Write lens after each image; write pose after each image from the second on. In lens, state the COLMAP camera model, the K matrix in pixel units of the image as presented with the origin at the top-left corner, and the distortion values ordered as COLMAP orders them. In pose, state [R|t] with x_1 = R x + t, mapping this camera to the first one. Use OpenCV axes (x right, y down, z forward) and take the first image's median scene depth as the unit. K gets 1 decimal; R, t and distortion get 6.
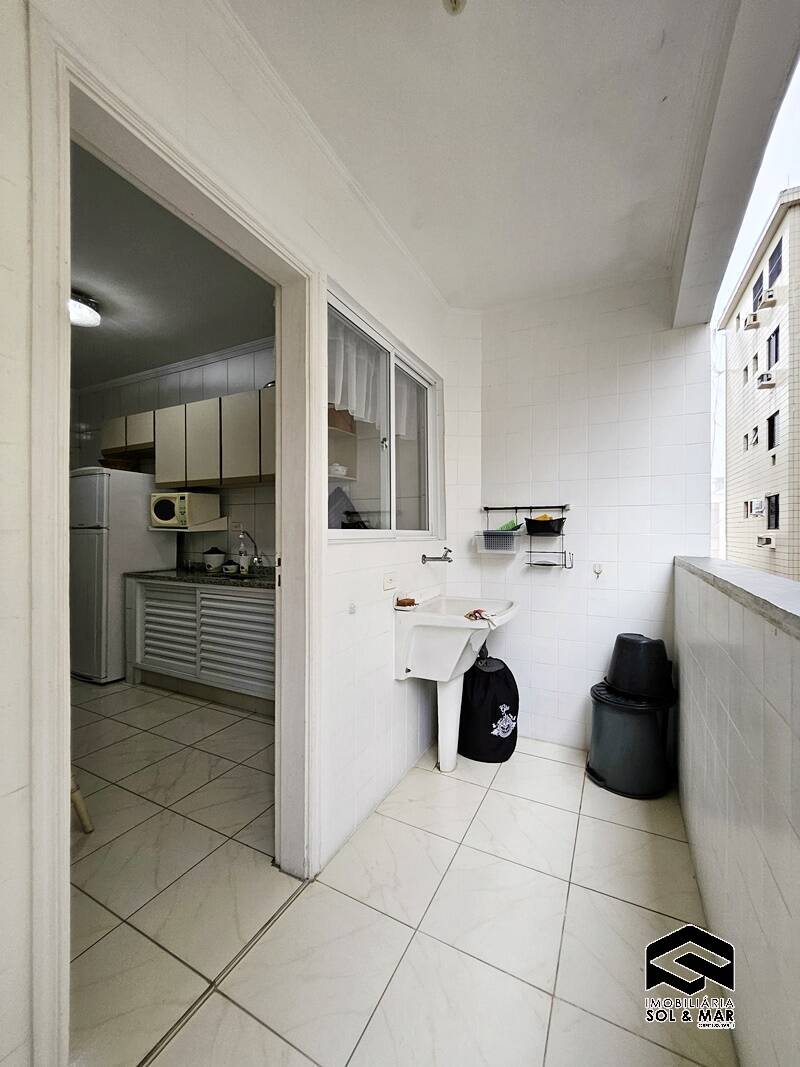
lens RADIAL K [[420.8, 0, 406.4], [0, 420.8, 533.8], [0, 0, 1]] dist [0.001815, -0.003929]
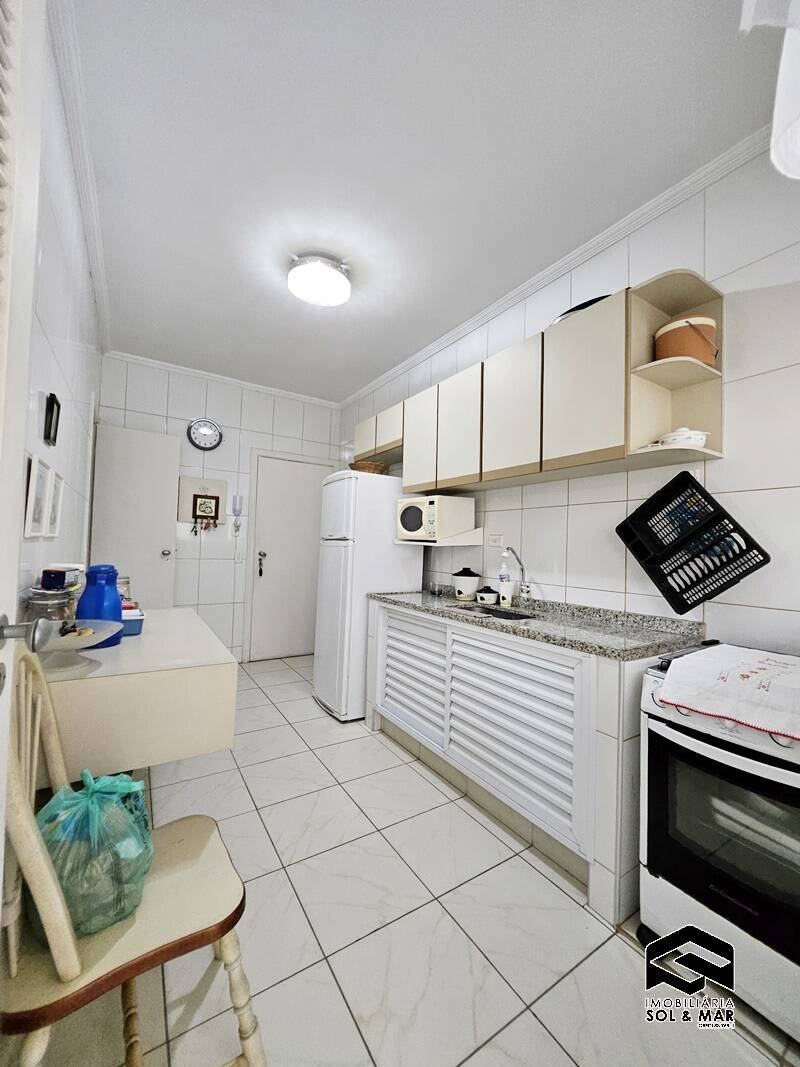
lens RADIAL K [[420.8, 0, 406.4], [0, 420.8, 533.8], [0, 0, 1]] dist [0.001815, -0.003929]
pose [[0.862515, 0.006980, -0.505983, -0.173564], [-0.029377, 0.998909, -0.036297, 0.001969], [0.505178, 0.046171, 0.861779, 0.300266]]
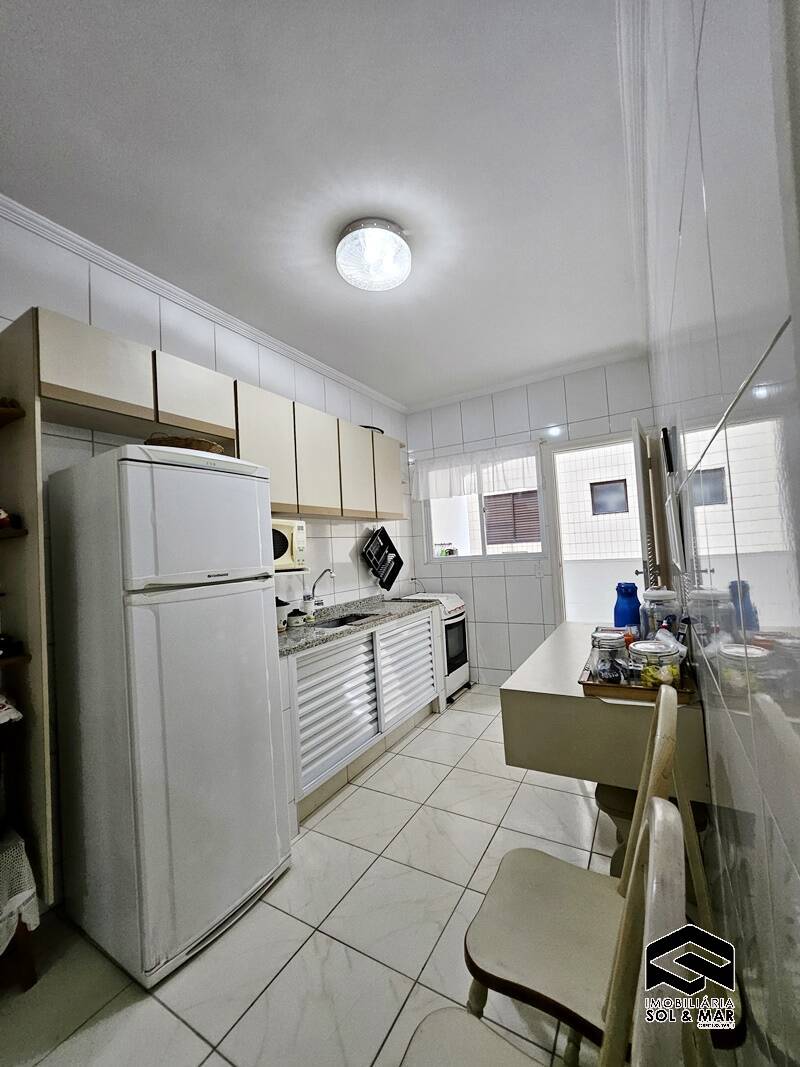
lens RADIAL K [[420.8, 0, 406.4], [0, 420.8, 533.8], [0, 0, 1]] dist [0.001815, -0.003929]
pose [[0.062197, 0.025009, 0.997751, -1.224976], [0.063184, 0.997582, -0.028944, -0.042321], [-0.996062, 0.064842, 0.060466, 0.763866]]
